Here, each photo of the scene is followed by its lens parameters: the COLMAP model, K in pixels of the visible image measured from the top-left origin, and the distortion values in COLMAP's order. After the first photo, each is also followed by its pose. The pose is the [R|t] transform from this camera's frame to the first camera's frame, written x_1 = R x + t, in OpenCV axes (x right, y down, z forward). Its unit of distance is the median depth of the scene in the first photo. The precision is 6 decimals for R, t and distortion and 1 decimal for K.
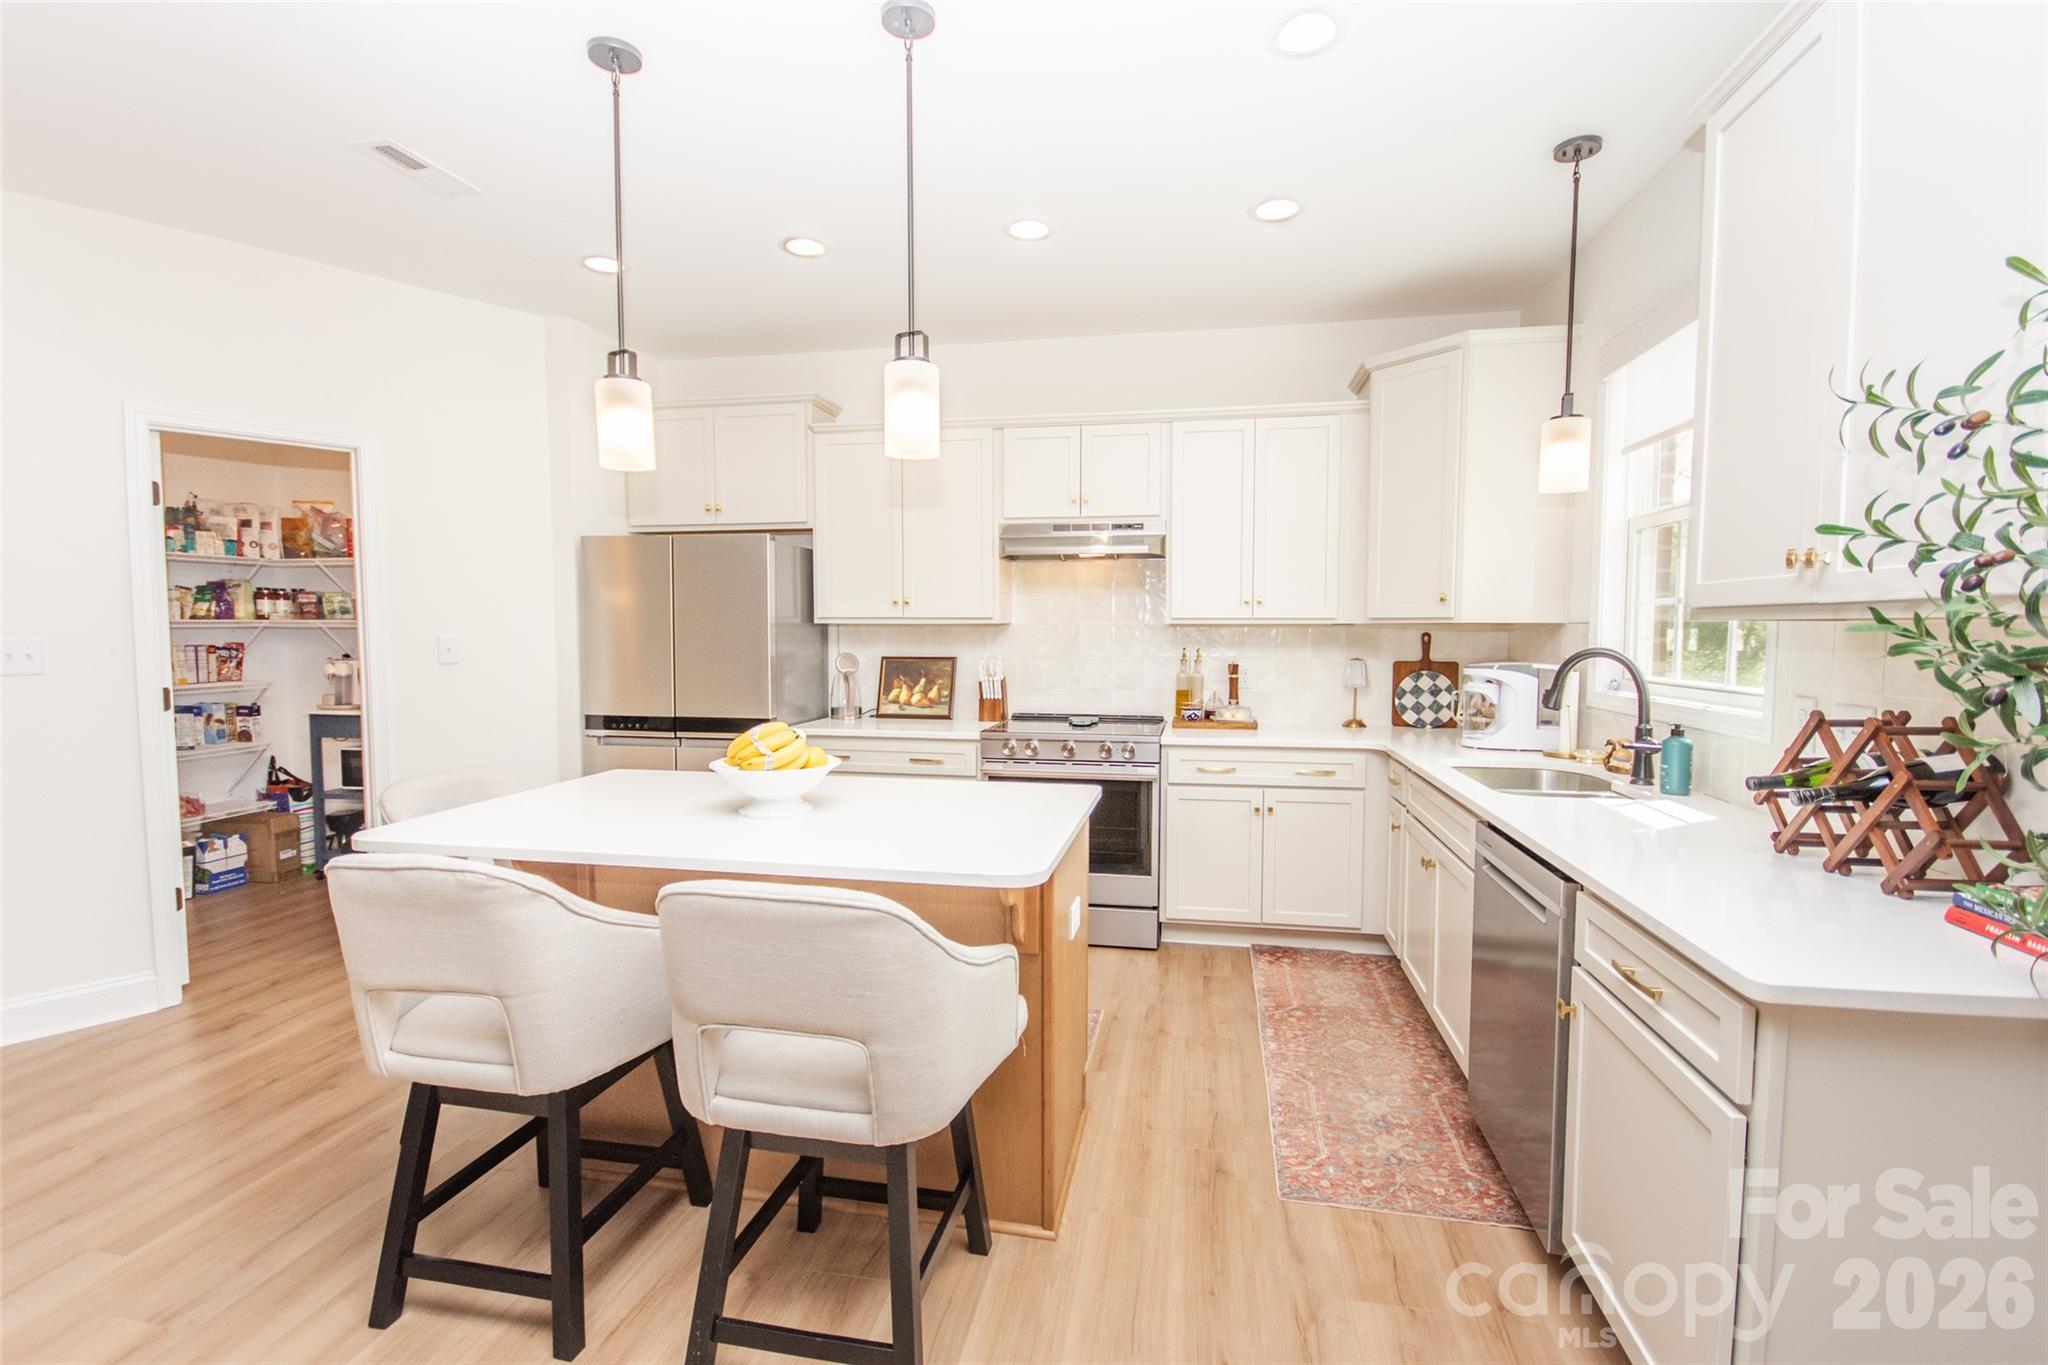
lens RADIAL K [[924.6, 0, 1019.5], [0, 924.6, 683.5], [0, 0, 1]] dist [0.000652, 0.000357]
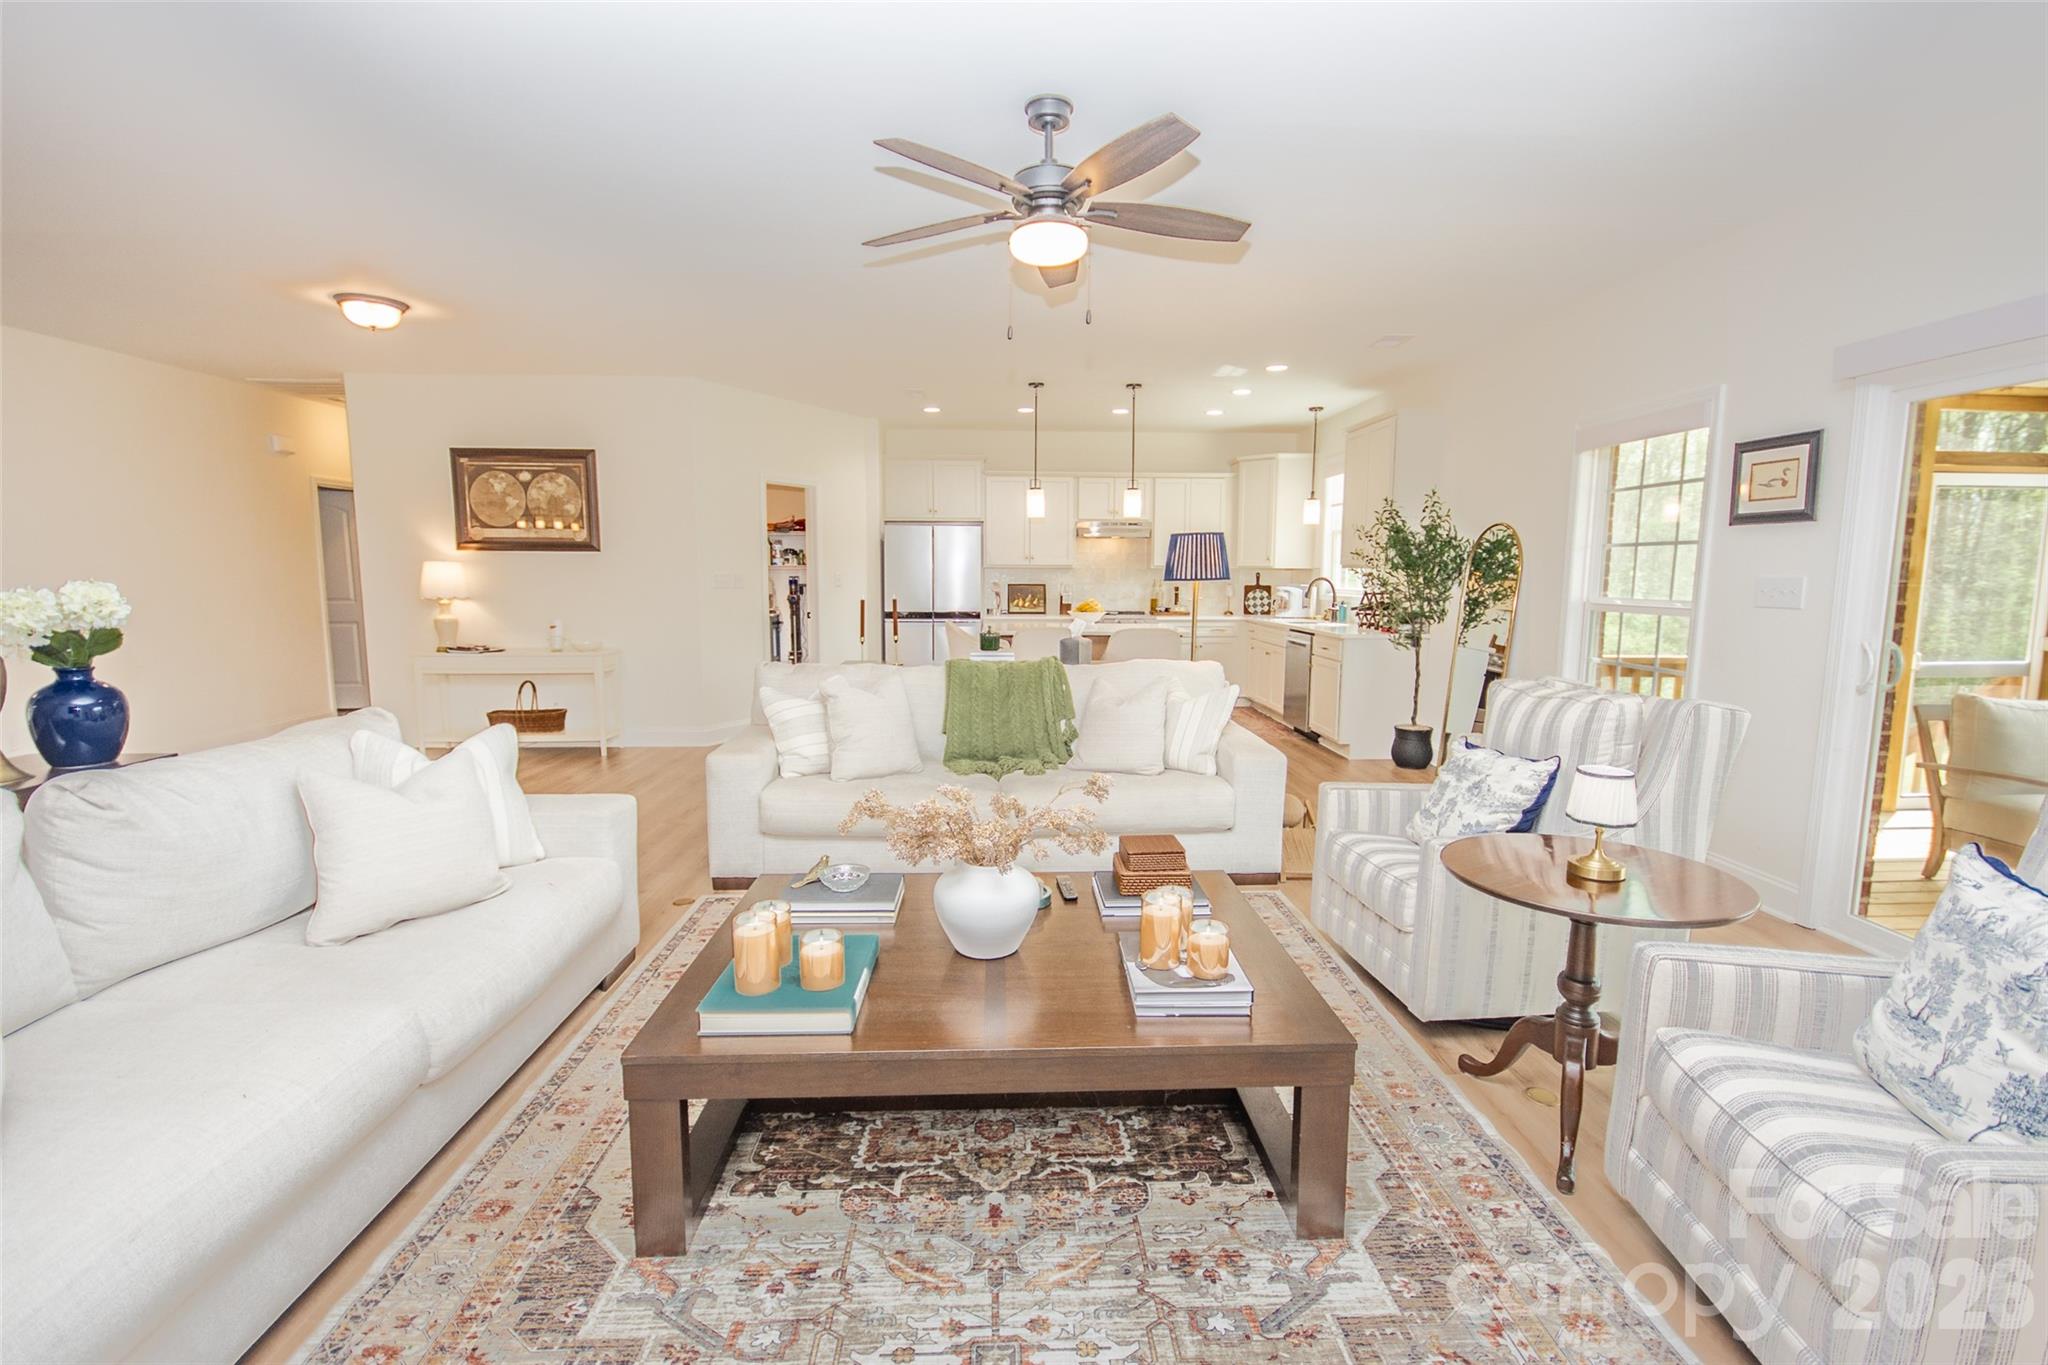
lens RADIAL K [[924.6, 0, 1019.5], [0, 924.6, 683.5], [0, 0, 1]] dist [0.000652, 0.000357]
pose [[0.976513, -0.020649, 0.214466, -0.699855], [0.008128, 0.998219, 0.059102, 0.086452], [-0.215305, -0.055970, 0.974942, -1.237475]]
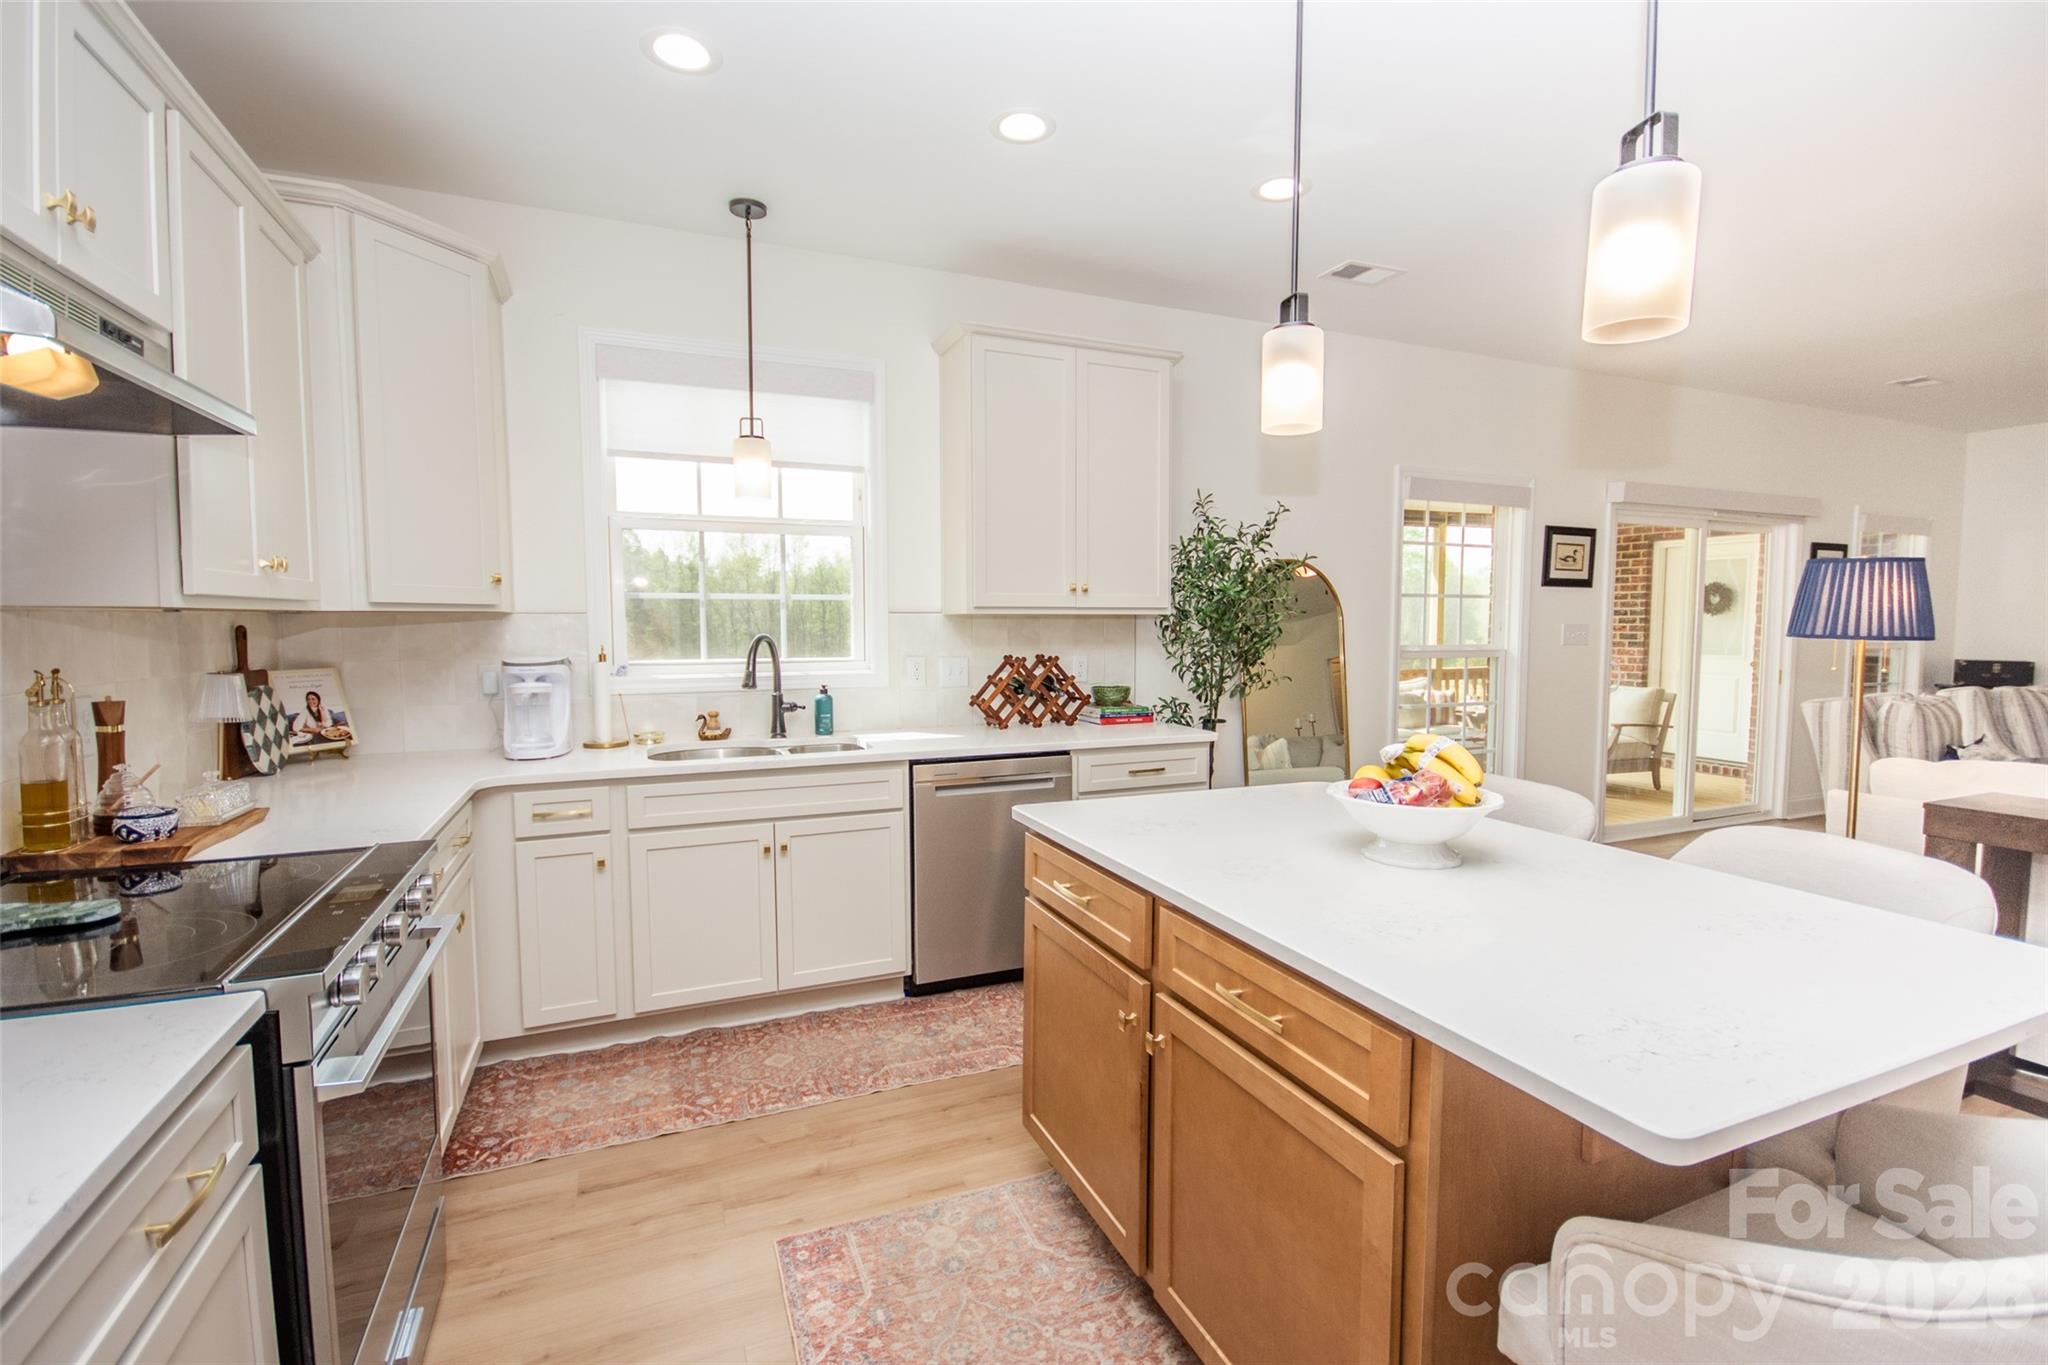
lens RADIAL K [[924.6, 0, 1019.5], [0, 924.6, 683.5], [0, 0, 1]] dist [0.000652, 0.000357]
pose [[-0.562010, -0.056741, 0.825182, -0.451765], [0.055065, 0.992864, 0.105775, -0.063850], [-0.825295, 0.104885, -0.554875, 1.097137]]
